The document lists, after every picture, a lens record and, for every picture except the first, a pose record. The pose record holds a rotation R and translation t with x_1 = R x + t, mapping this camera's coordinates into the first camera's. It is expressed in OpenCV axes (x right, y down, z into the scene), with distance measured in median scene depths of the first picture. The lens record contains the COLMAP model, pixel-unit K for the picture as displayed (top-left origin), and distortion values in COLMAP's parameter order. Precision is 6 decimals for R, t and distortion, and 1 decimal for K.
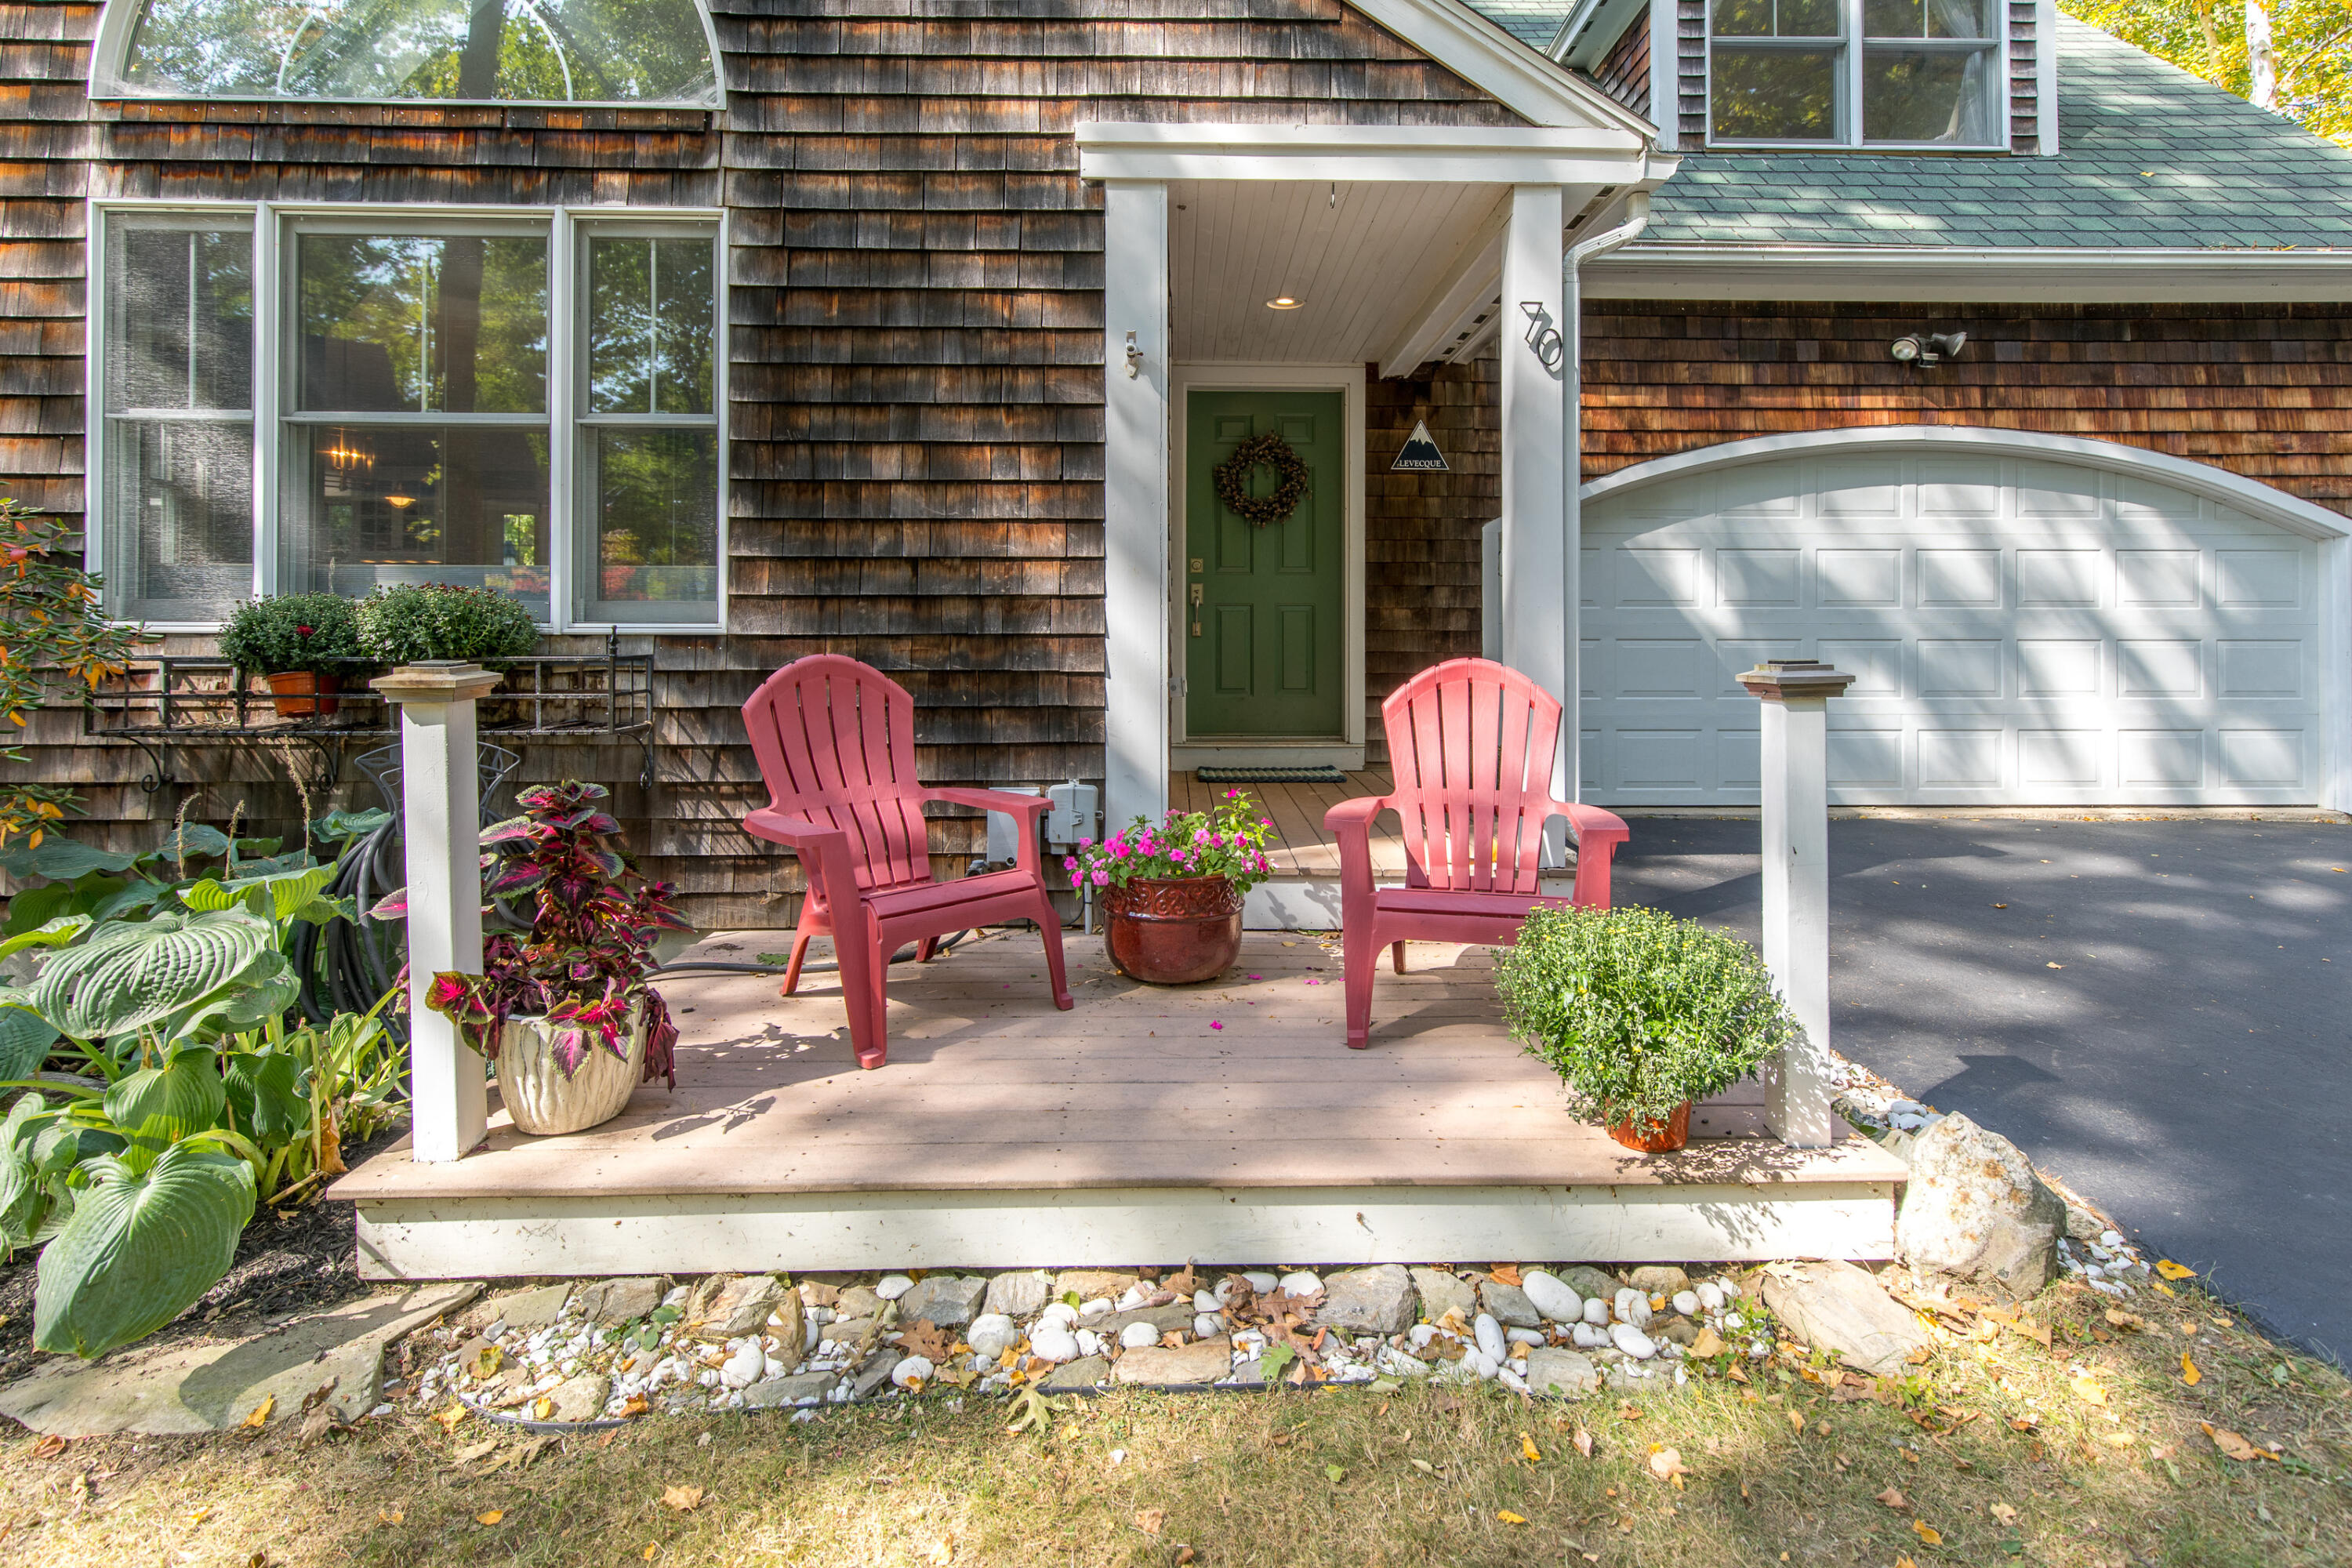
lens RADIAL K [[1064.7, 0, 1161.4], [0, 1064.7, 614.2], [0, 0, 1]] dist [-0.000652, 0.000198]
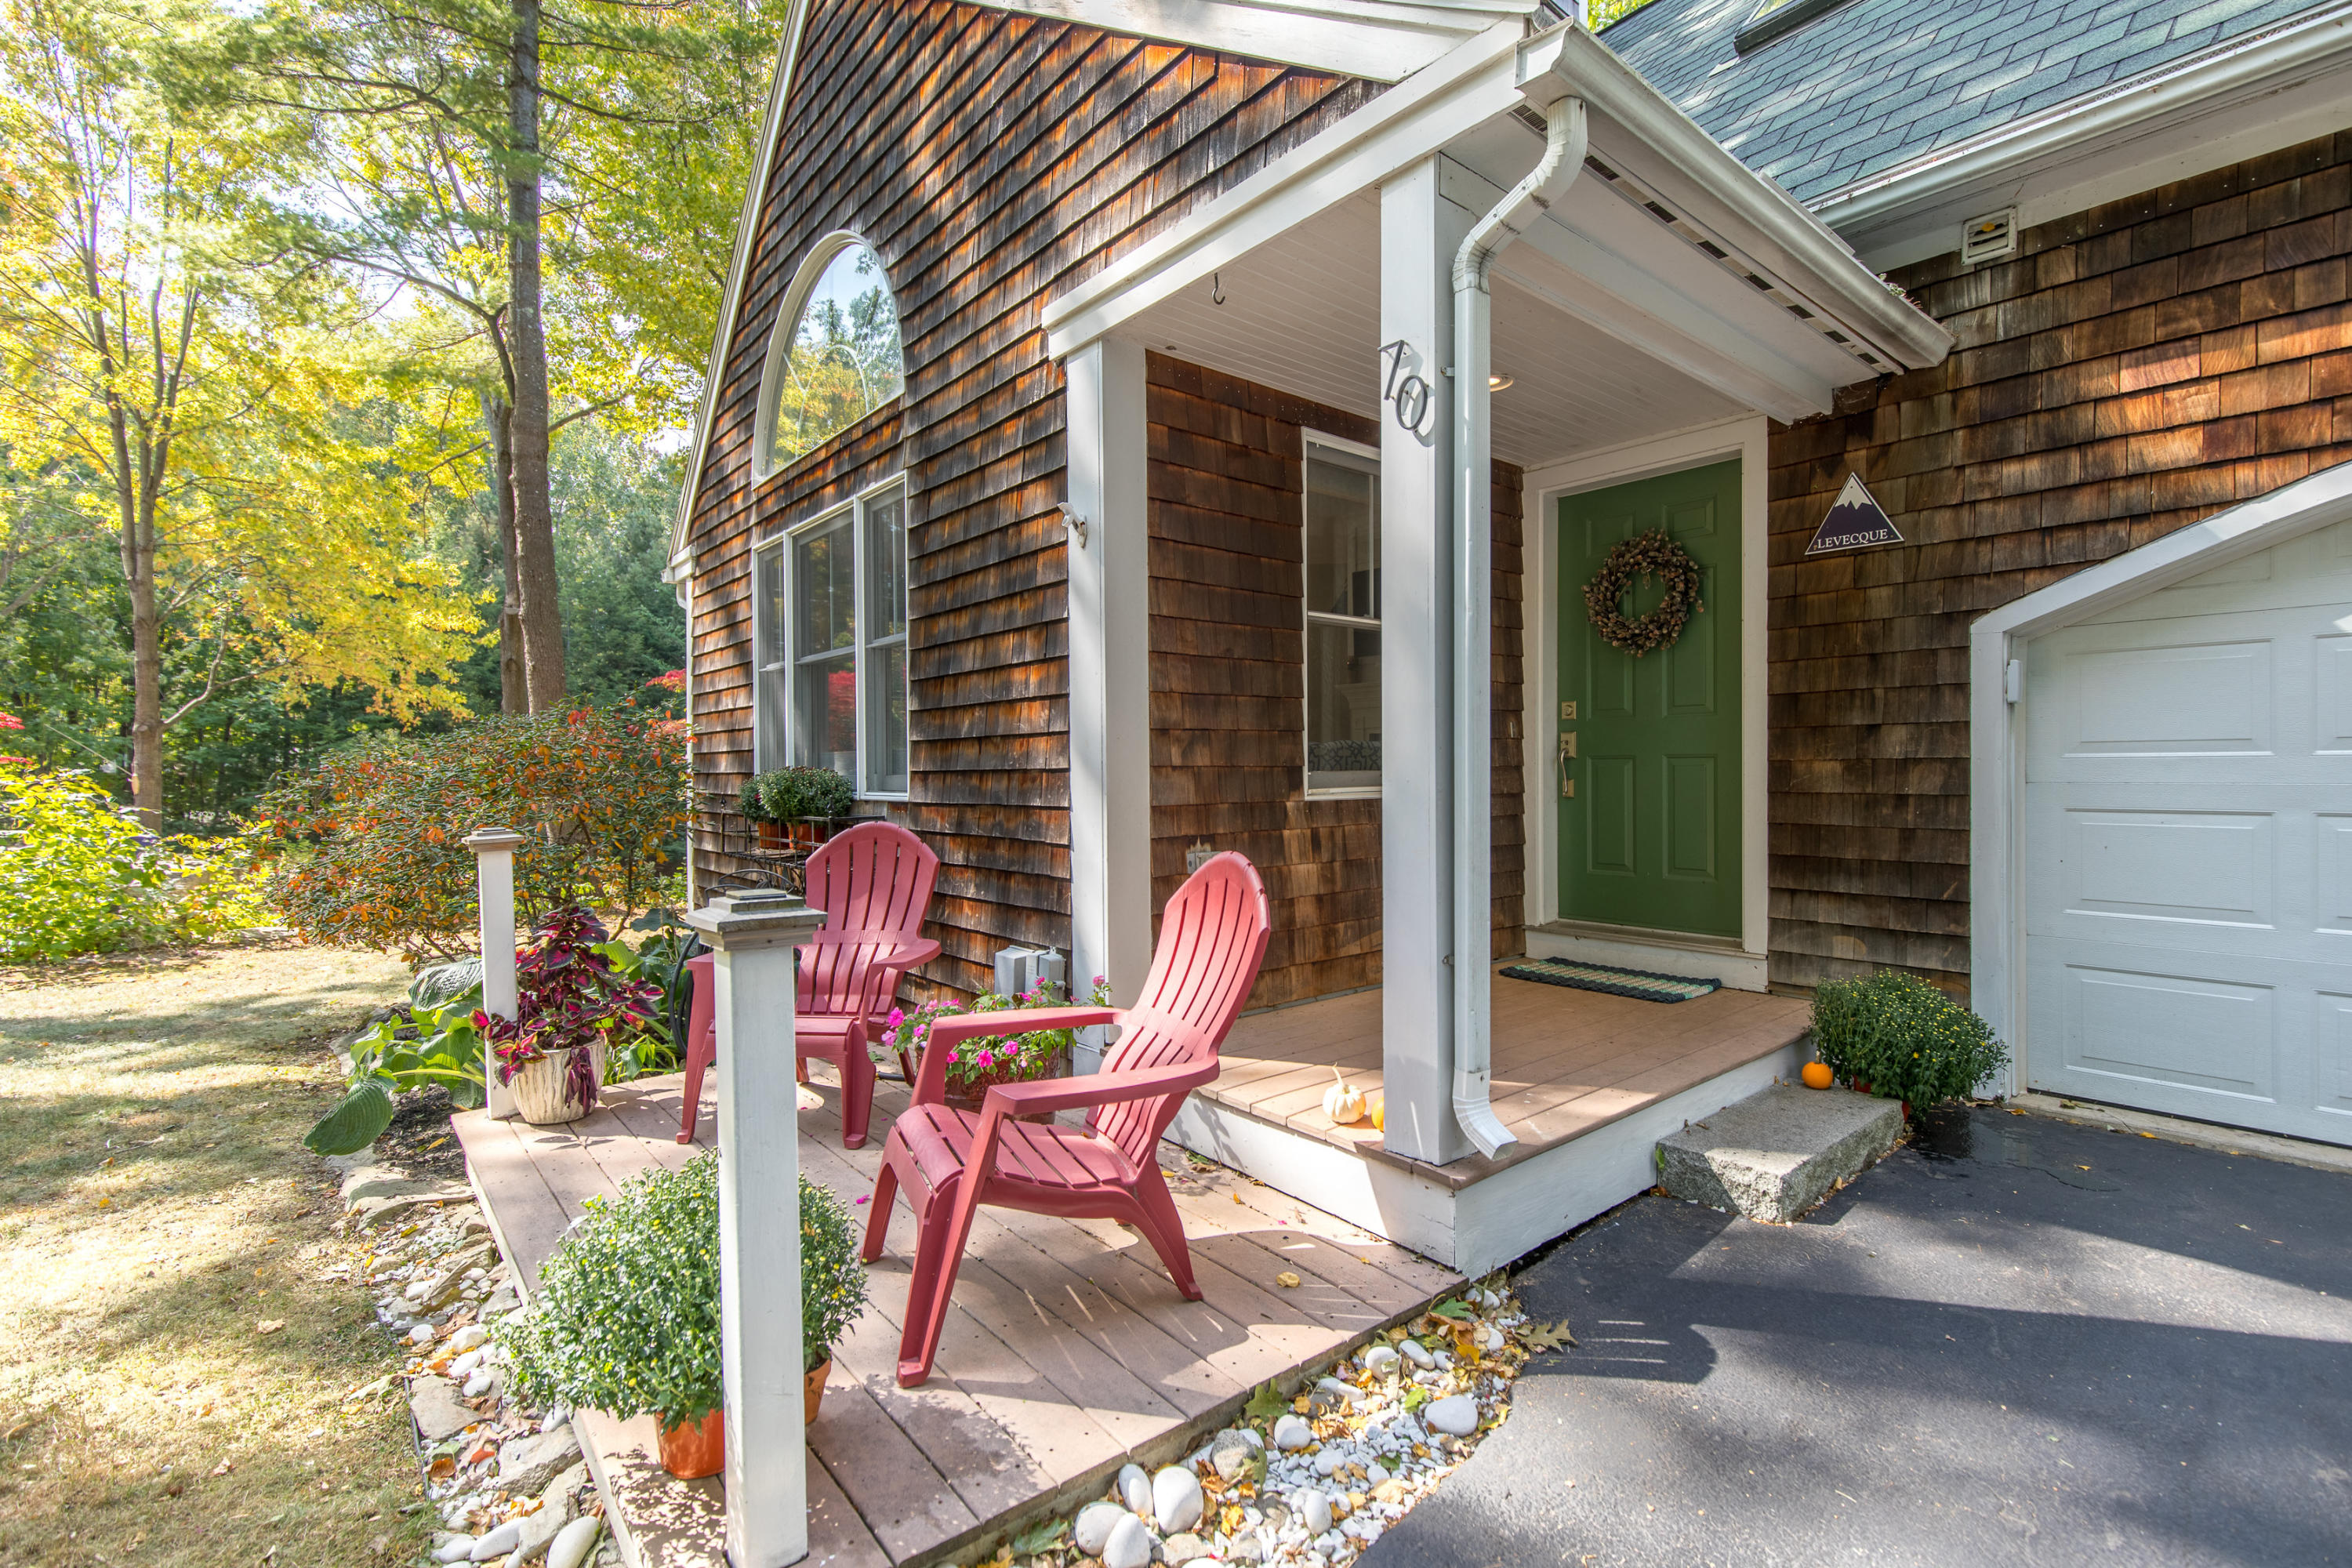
lens RADIAL K [[1064.7, 0, 1268.4], [0, 1064.7, 760.0], [0, 0, 1]] dist [-0.000652, 0.000198]
pose [[0.647498, -0.014671, -0.761926, 0.822575], [0.021948, 0.999759, -0.000599, -0.020875], [0.761751, -0.016335, 0.647664, 0.483017]]
